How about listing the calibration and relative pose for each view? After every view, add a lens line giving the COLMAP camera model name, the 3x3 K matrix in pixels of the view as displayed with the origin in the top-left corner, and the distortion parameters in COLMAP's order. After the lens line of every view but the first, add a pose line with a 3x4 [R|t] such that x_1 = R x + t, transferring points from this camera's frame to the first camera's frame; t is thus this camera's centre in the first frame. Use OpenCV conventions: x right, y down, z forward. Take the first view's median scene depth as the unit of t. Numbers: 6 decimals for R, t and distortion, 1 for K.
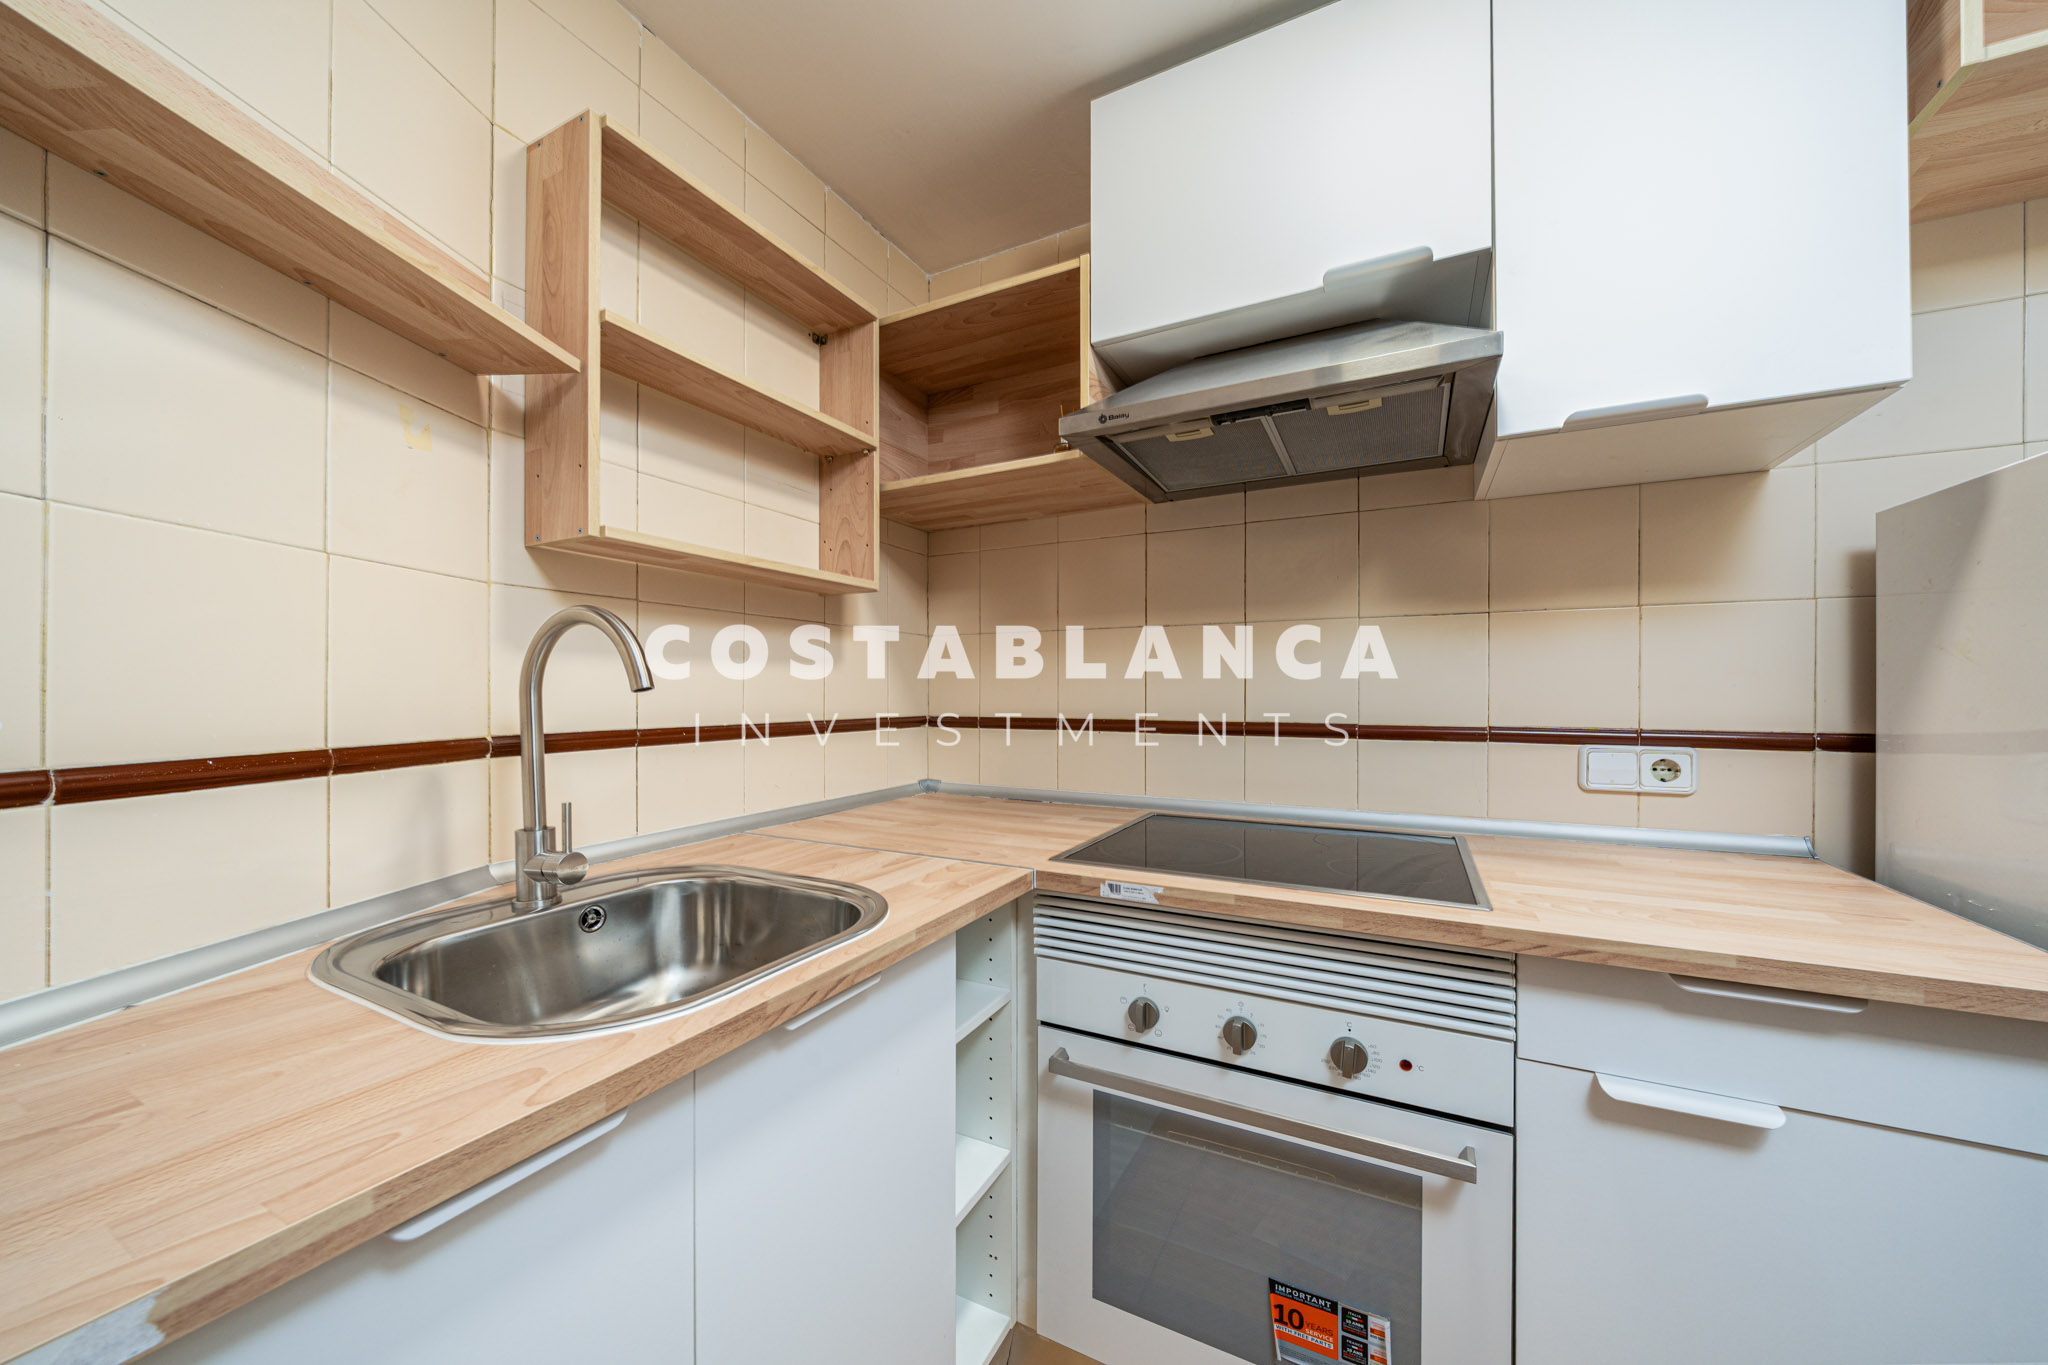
lens RADIAL K [[708.3, 0, 1030.0], [0, 708.3, 690.9], [0, 0, 1]] dist [-0.002003, -0.000178]
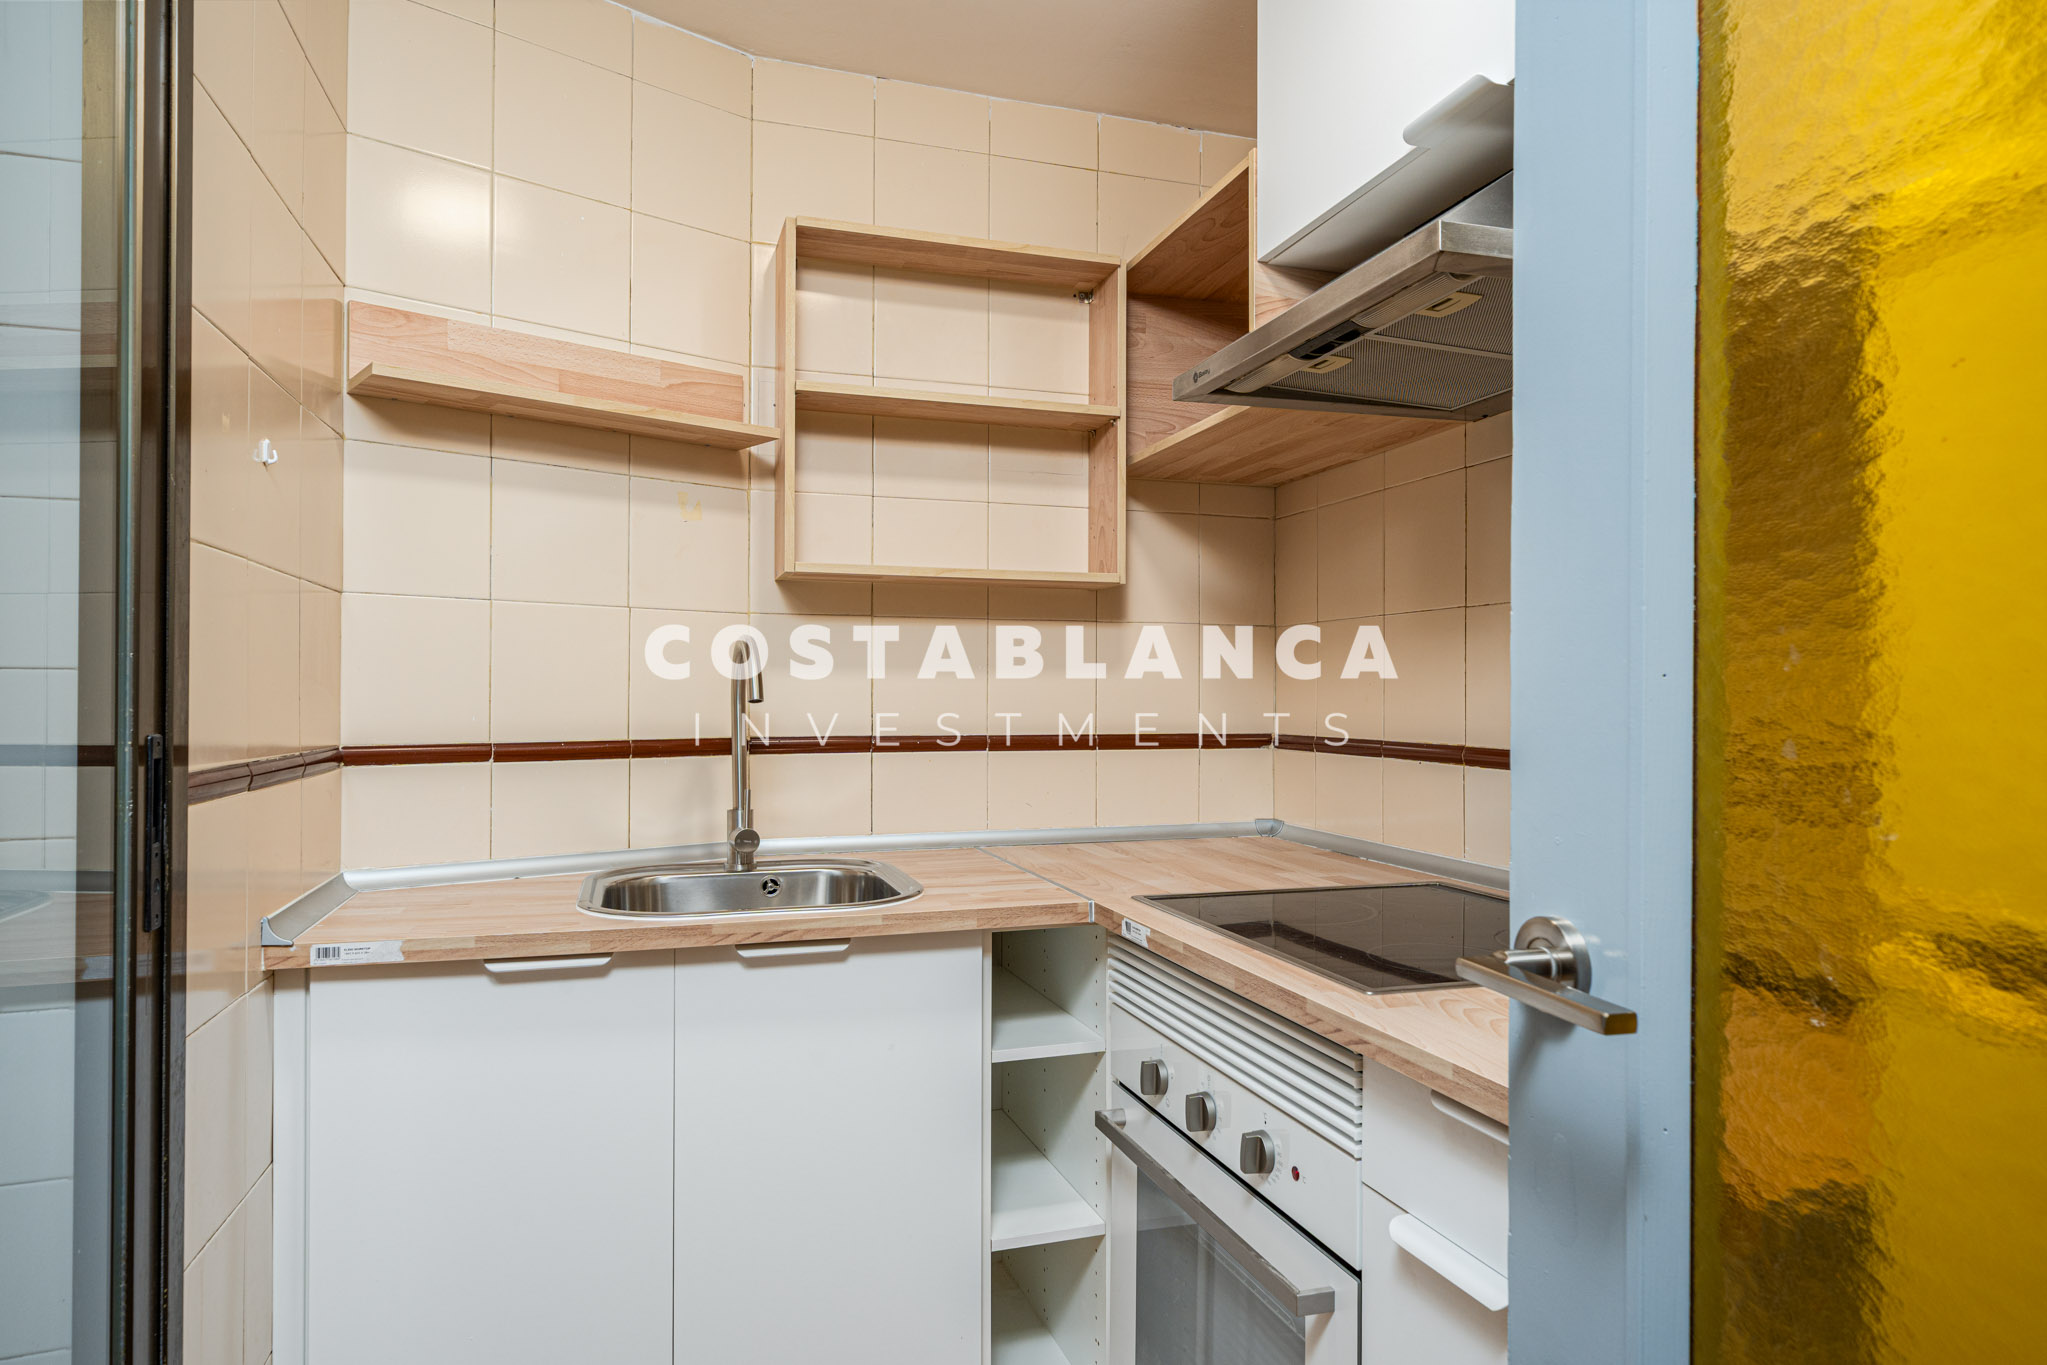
lens RADIAL K [[1210.5, 0, 1023.5], [0, 1210.5, 682.5], [0, 0, 1]] dist [0.018134, -0.000073]
pose [[0.710005, -0.003661, -0.704188, 1.027157], [-0.002345, 0.999969, -0.007563, -0.015610], [0.704193, 0.007021, 0.709974, -0.164170]]
